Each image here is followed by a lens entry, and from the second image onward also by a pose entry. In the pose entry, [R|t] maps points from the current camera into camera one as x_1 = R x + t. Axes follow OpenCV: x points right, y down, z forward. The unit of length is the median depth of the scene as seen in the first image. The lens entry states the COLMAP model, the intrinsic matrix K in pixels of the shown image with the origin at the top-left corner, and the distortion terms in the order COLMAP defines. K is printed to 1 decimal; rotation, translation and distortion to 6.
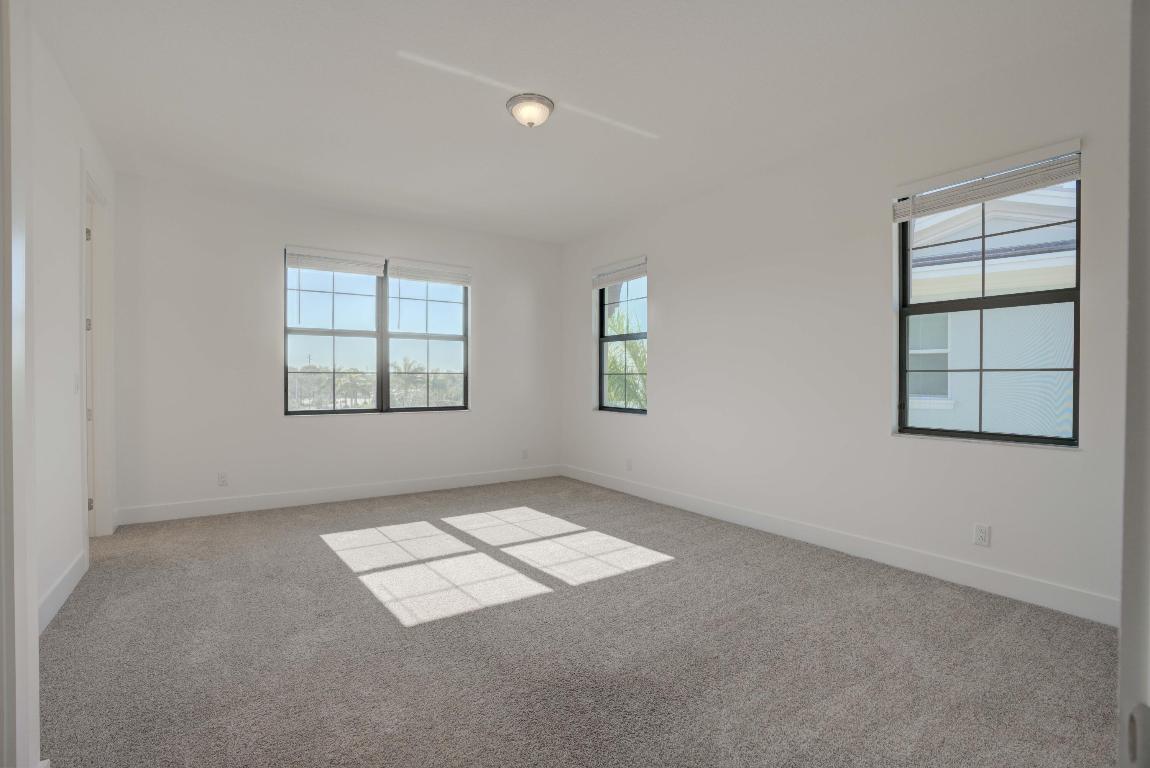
lens RADIAL K [[530.5, 0, 573.7], [0, 530.5, 388.1], [0, 0, 1]] dist [-0.072854, 0.028862]
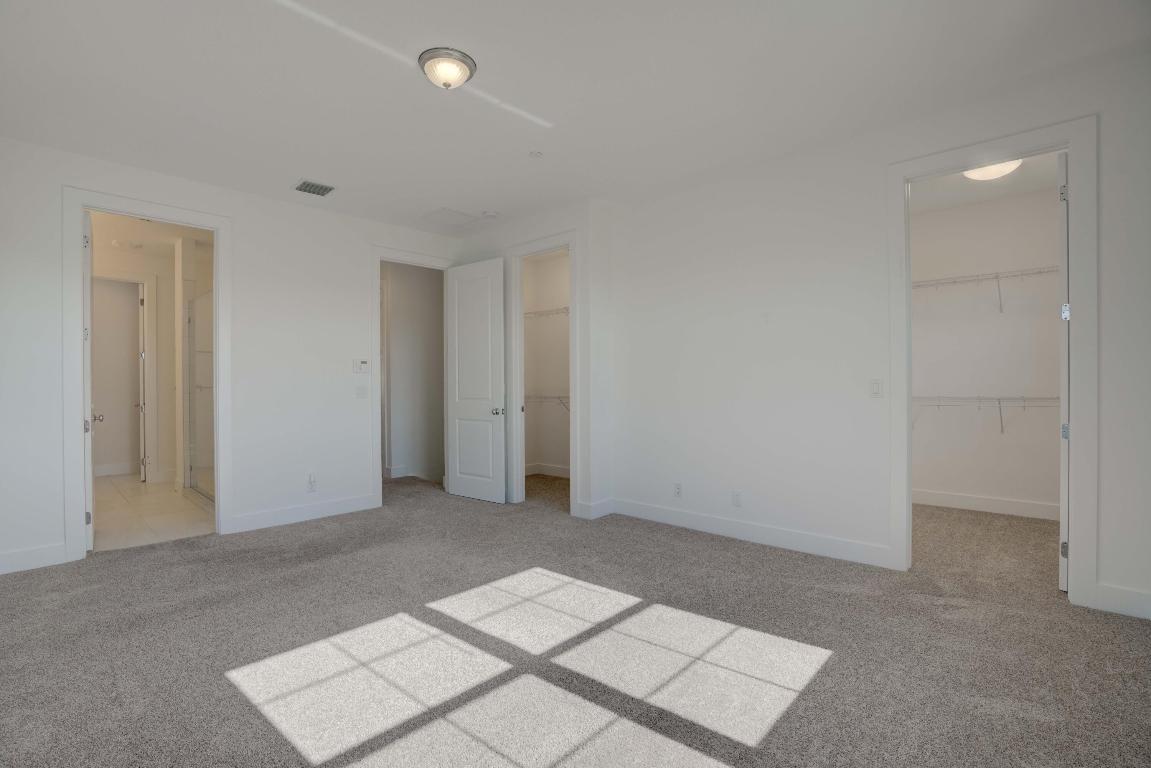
lens RADIAL K [[530.9, 0, 574.2], [0, 530.9, 388.1], [0, 0, 1]] dist [-0.072854, 0.028862]
pose [[-0.977425, 0.007646, -0.211146, -0.079464], [0.001702, 0.999598, 0.028316, -0.031143], [0.211278, 0.027317, -0.977044, 1.478531]]
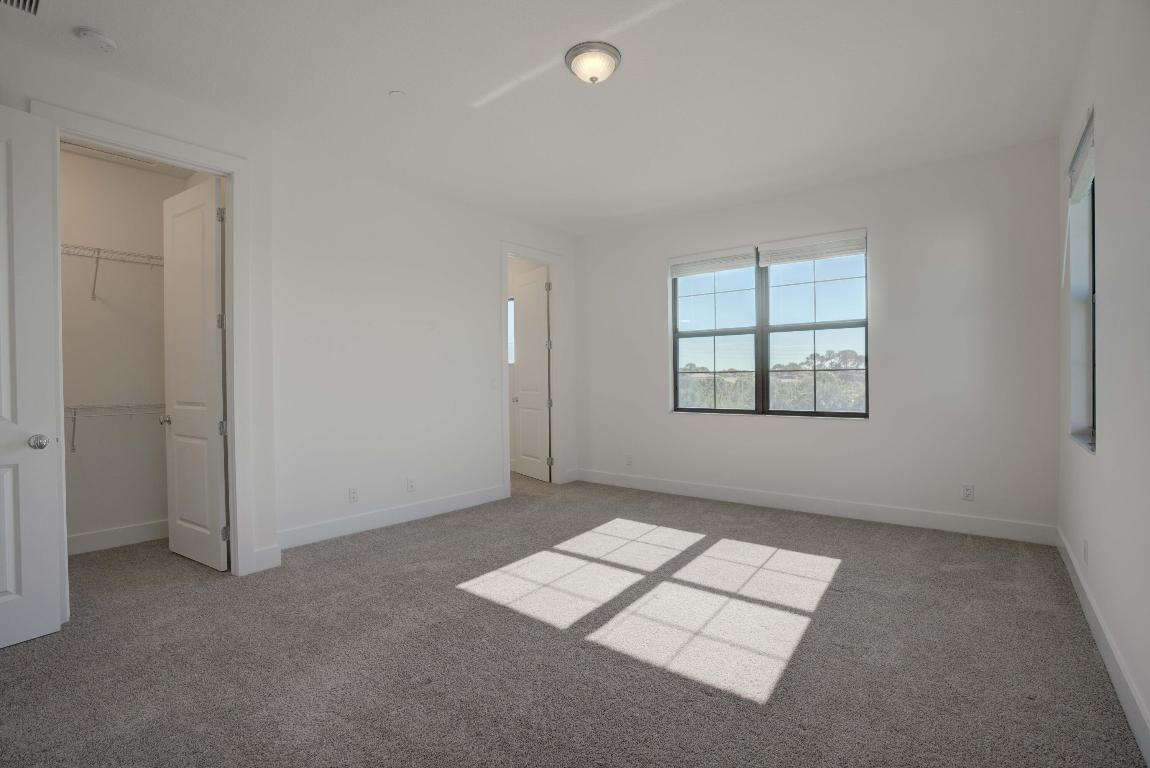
lens RADIAL K [[530.5, 0, 573.7], [0, 530.5, 388.1], [0, 0, 1]] dist [-0.072854, 0.028862]
pose [[0.282905, 0.010029, -0.959096, 0.567350], [-0.008657, 0.999931, 0.007903, -0.005379], [0.959109, 0.006067, 0.282972, 0.577367]]
